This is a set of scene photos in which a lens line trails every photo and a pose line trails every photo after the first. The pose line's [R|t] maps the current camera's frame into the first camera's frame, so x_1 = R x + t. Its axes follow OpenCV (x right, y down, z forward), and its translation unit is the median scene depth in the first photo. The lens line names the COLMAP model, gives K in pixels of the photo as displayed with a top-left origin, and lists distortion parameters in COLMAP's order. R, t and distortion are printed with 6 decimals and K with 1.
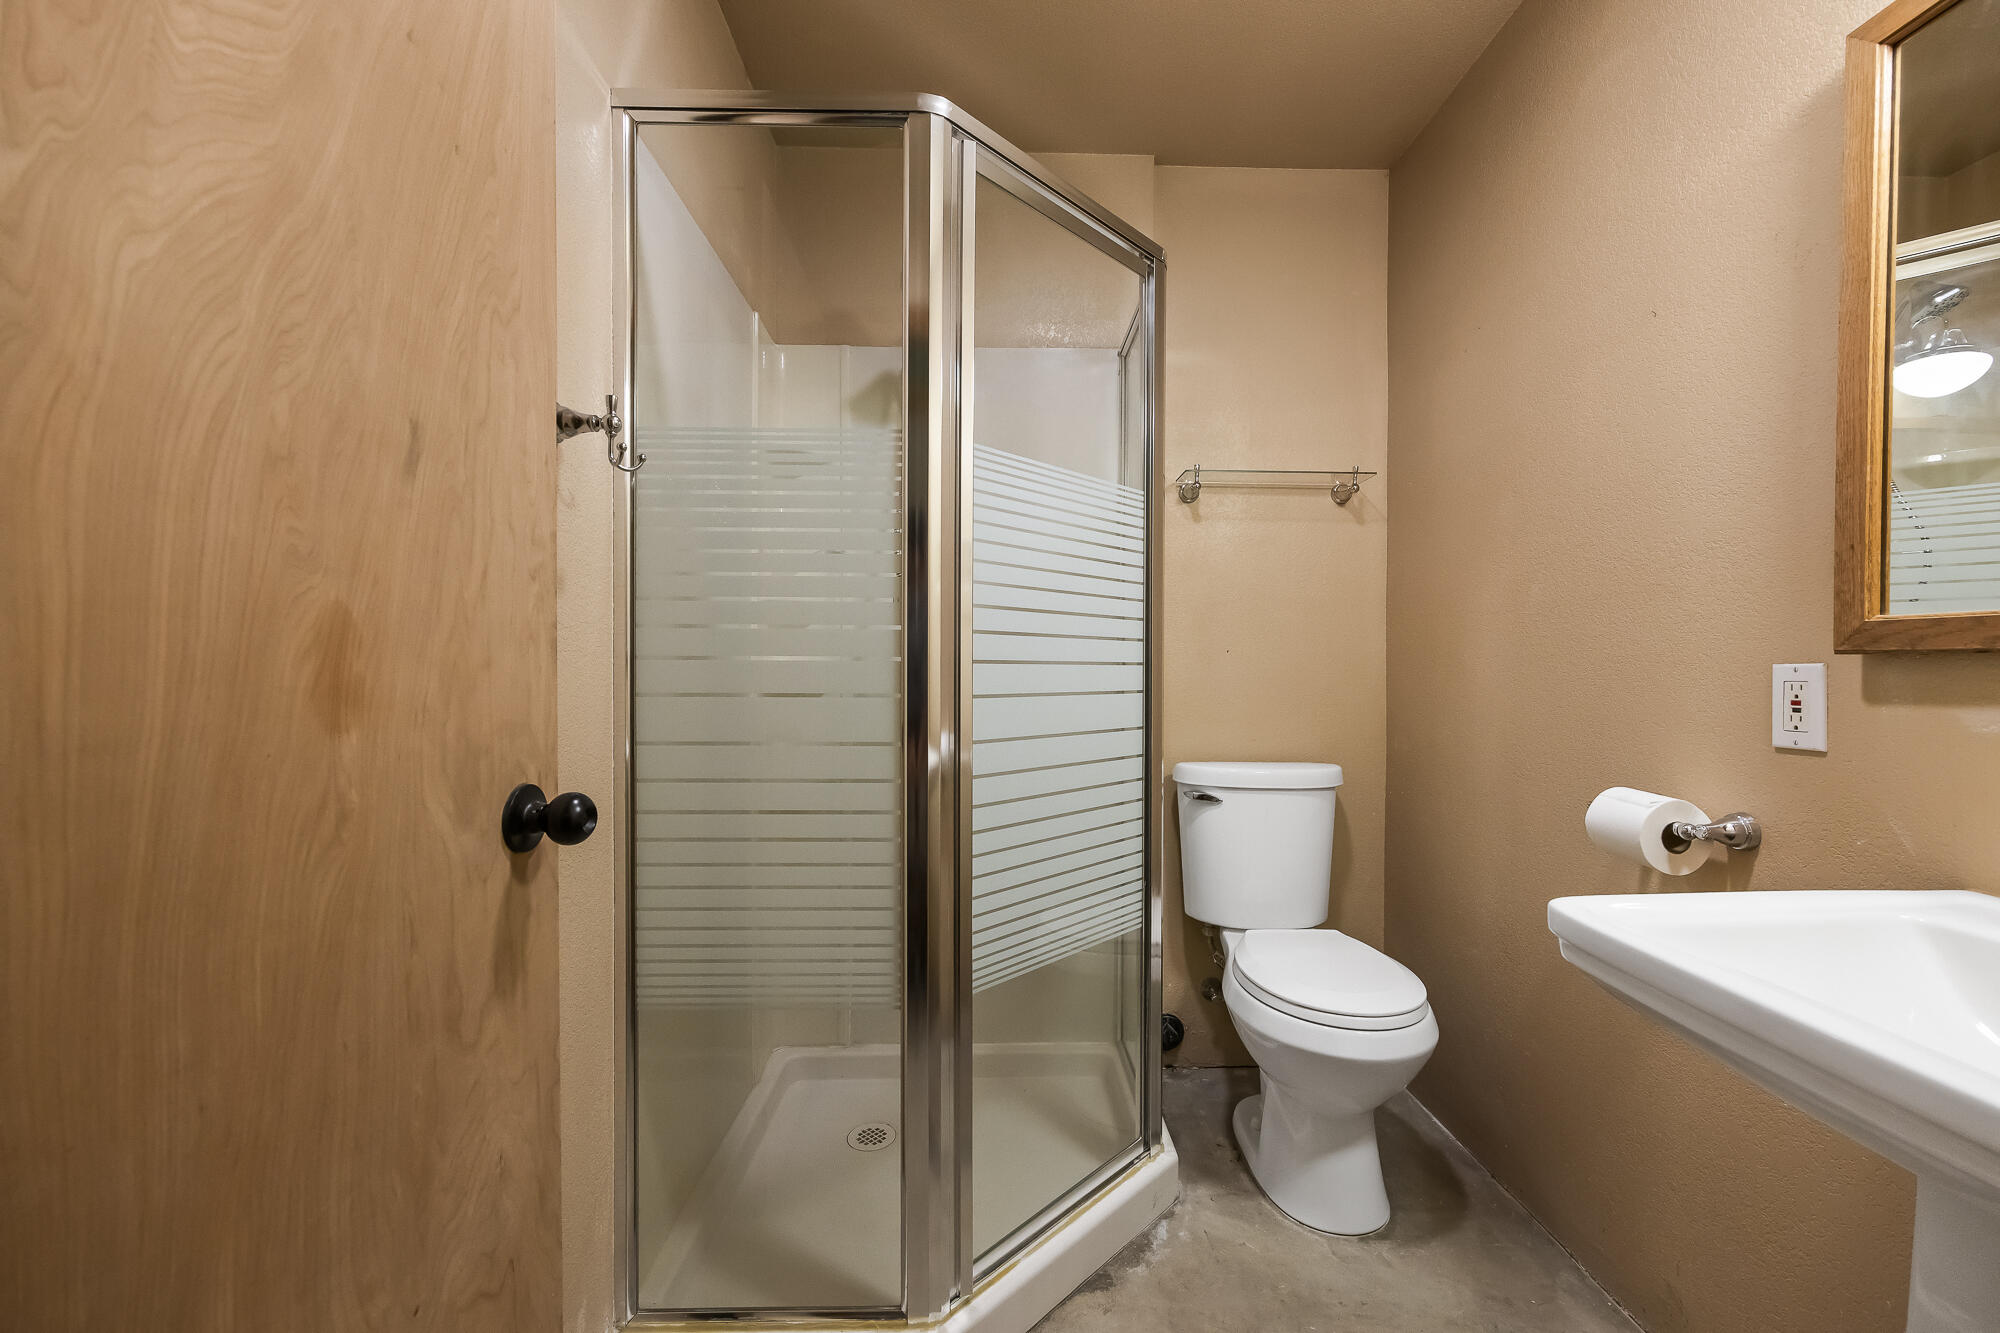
lens RADIAL K [[804.4, 0, 1008.1], [0, 804.4, 667.4], [0, 0, 1]] dist [-0.001426, 0.001513]
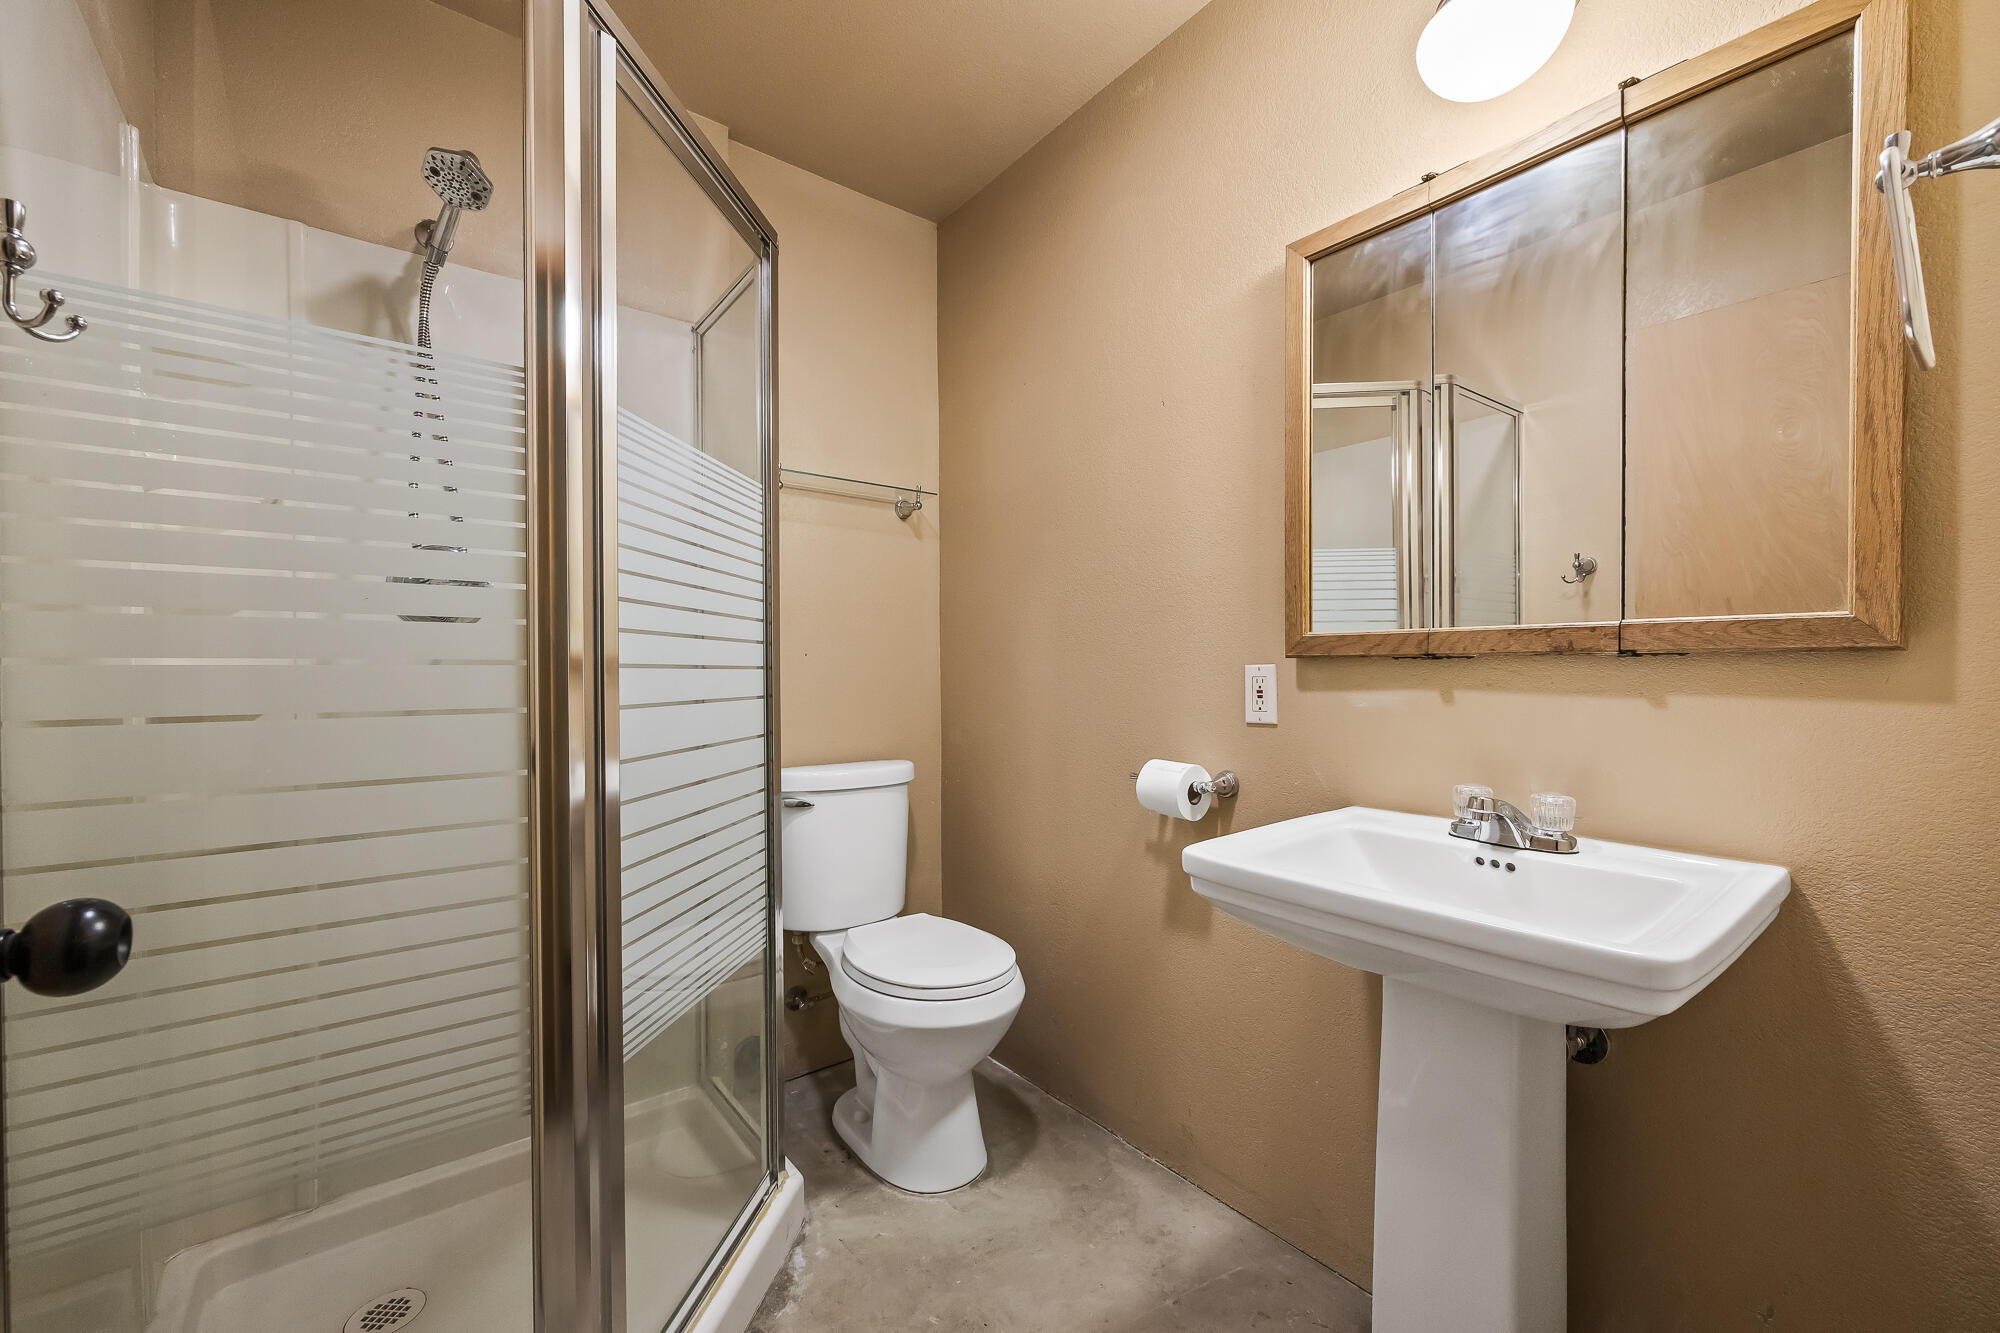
lens RADIAL K [[804.4, 0, 1007.4], [0, 804.4, 668.6], [0, 0, 1]] dist [-0.001426, 0.001513]
pose [[0.799045, -0.006275, 0.601238, -0.176124], [0.008815, 0.999960, -0.001279, 0.000439], [-0.601206, 0.006322, 0.799069, 0.077430]]
